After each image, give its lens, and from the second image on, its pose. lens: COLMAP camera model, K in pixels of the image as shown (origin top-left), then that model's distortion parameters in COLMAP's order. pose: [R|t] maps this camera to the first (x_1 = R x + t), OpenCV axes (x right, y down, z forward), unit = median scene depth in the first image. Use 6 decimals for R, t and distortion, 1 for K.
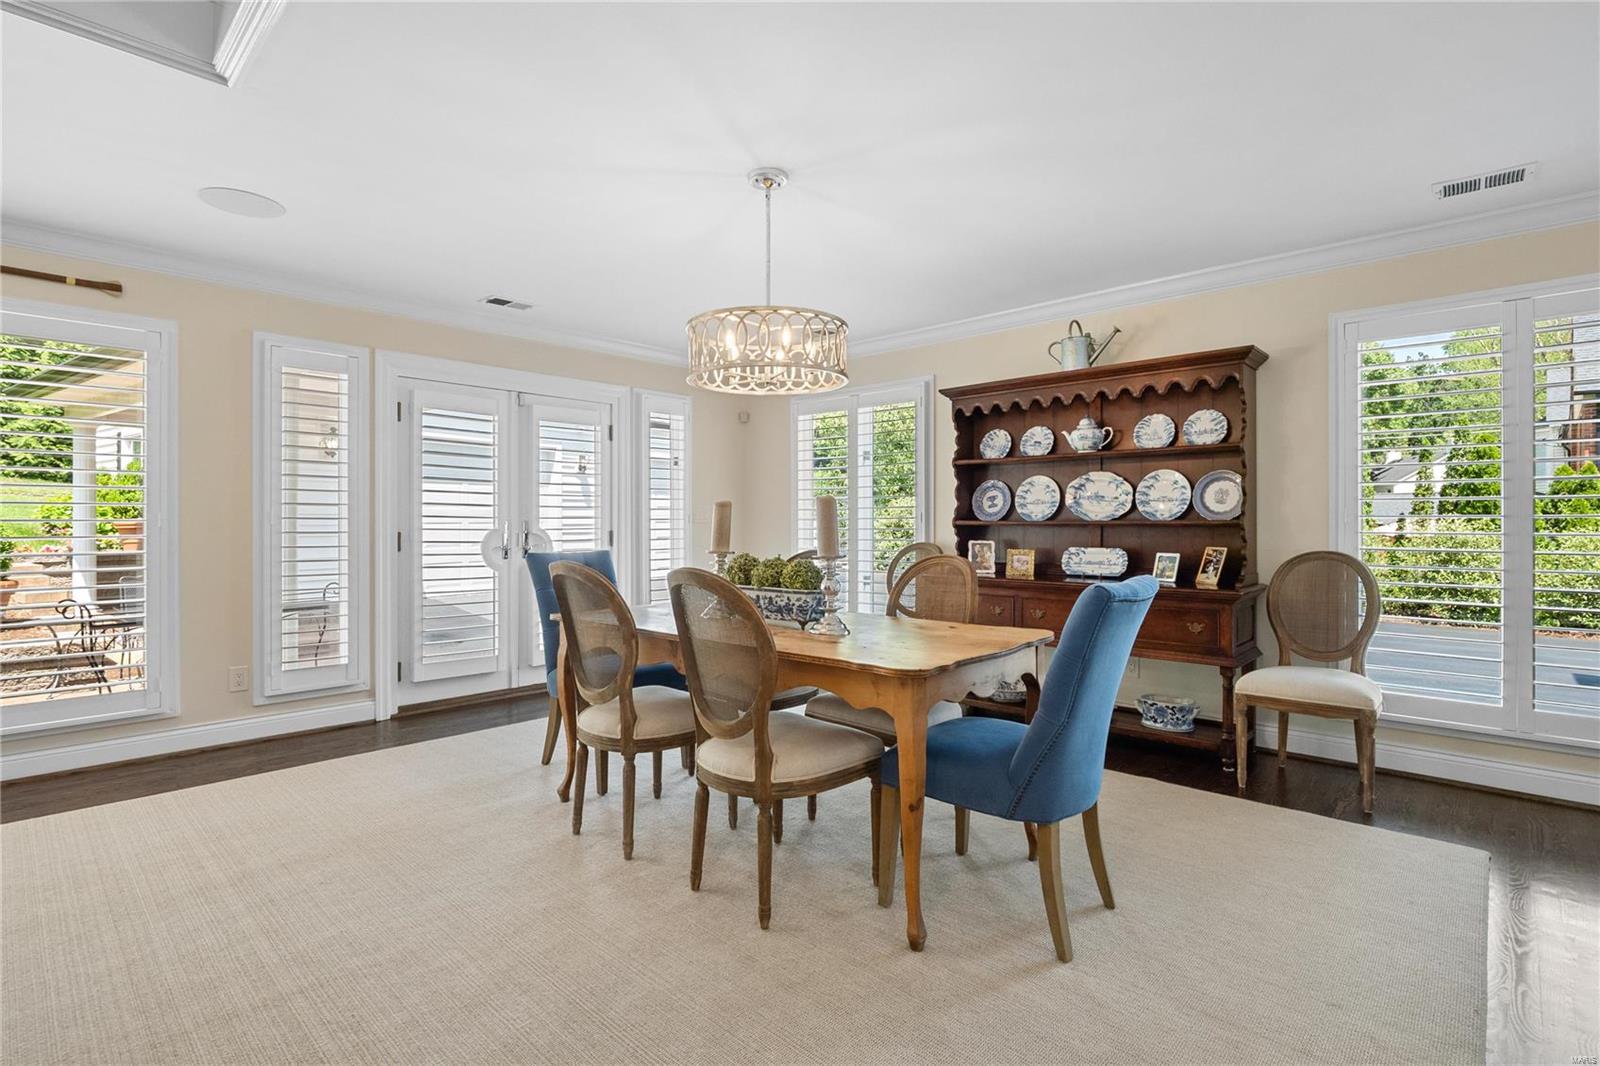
lens RADIAL K [[759.2, 0, 797.9], [0, 759.2, 531.5], [0, 0, 1]] dist [-0.008604, -0.001866]
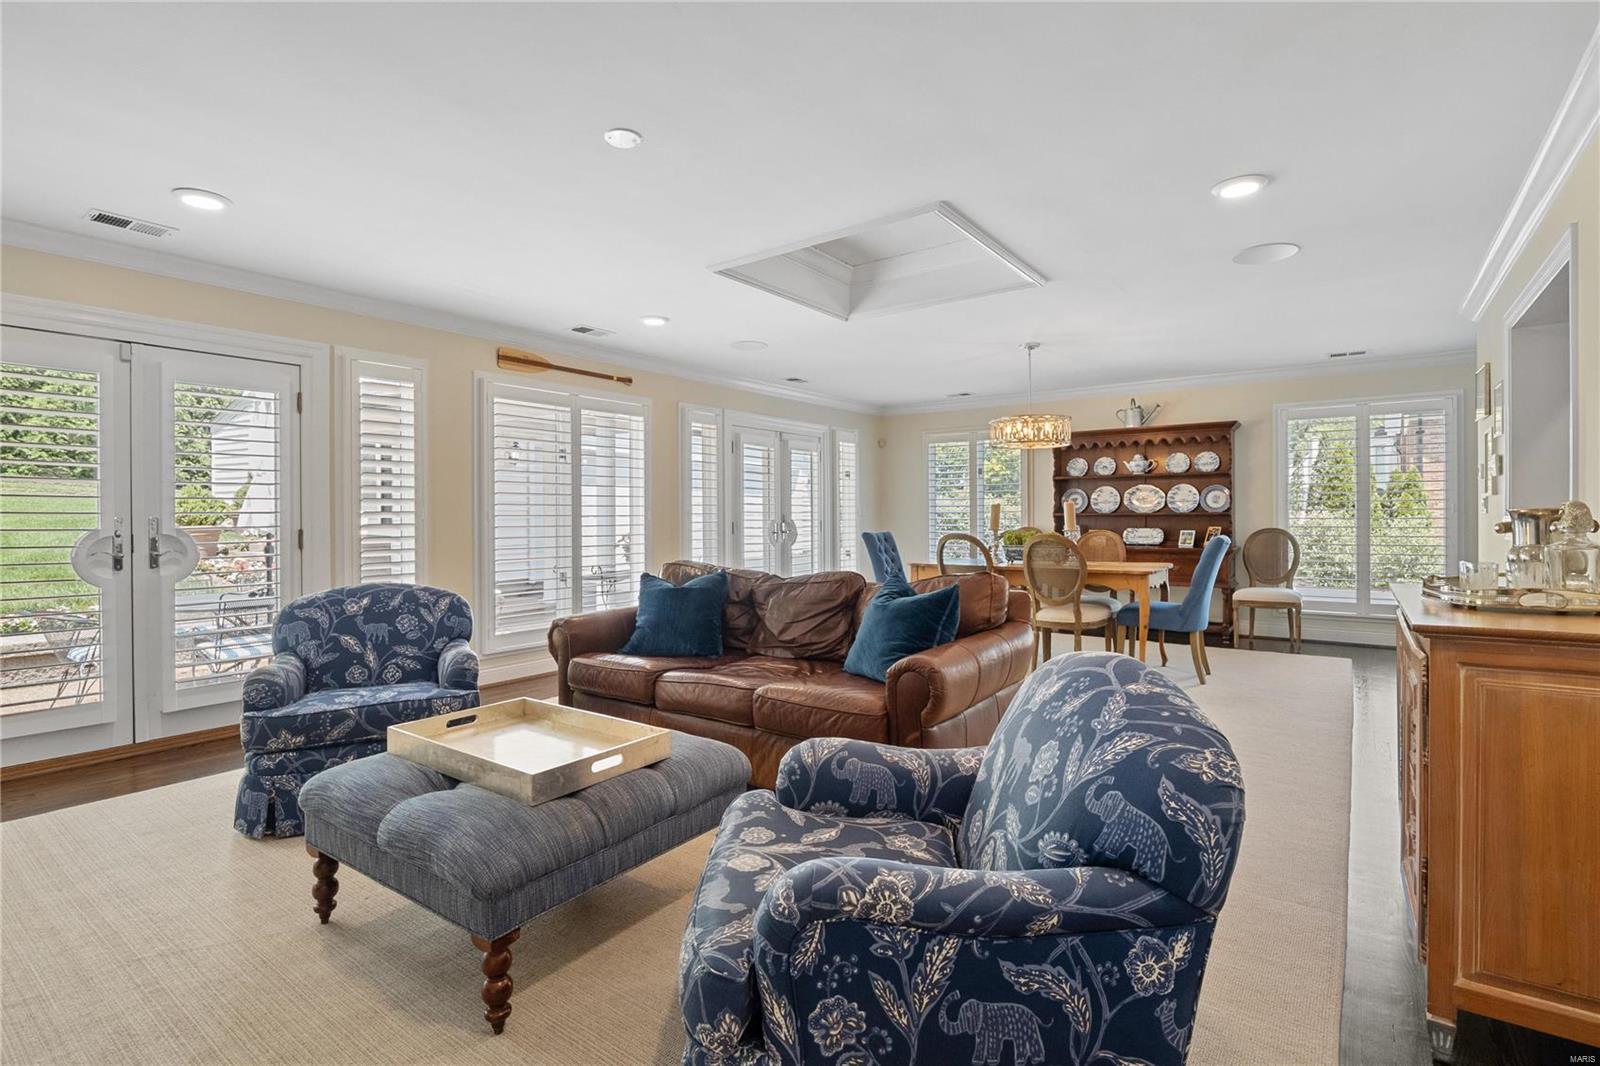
lens RADIAL K [[759.2, 0, 803.0], [0, 759.2, 526.9], [0, 0, 1]] dist [-0.008604, -0.001866]
pose [[0.992429, -0.007396, 0.122596, -0.613215], [0.007172, 0.999972, 0.002267, 0.008275], [-0.122610, -0.001371, 0.992454, -0.649280]]
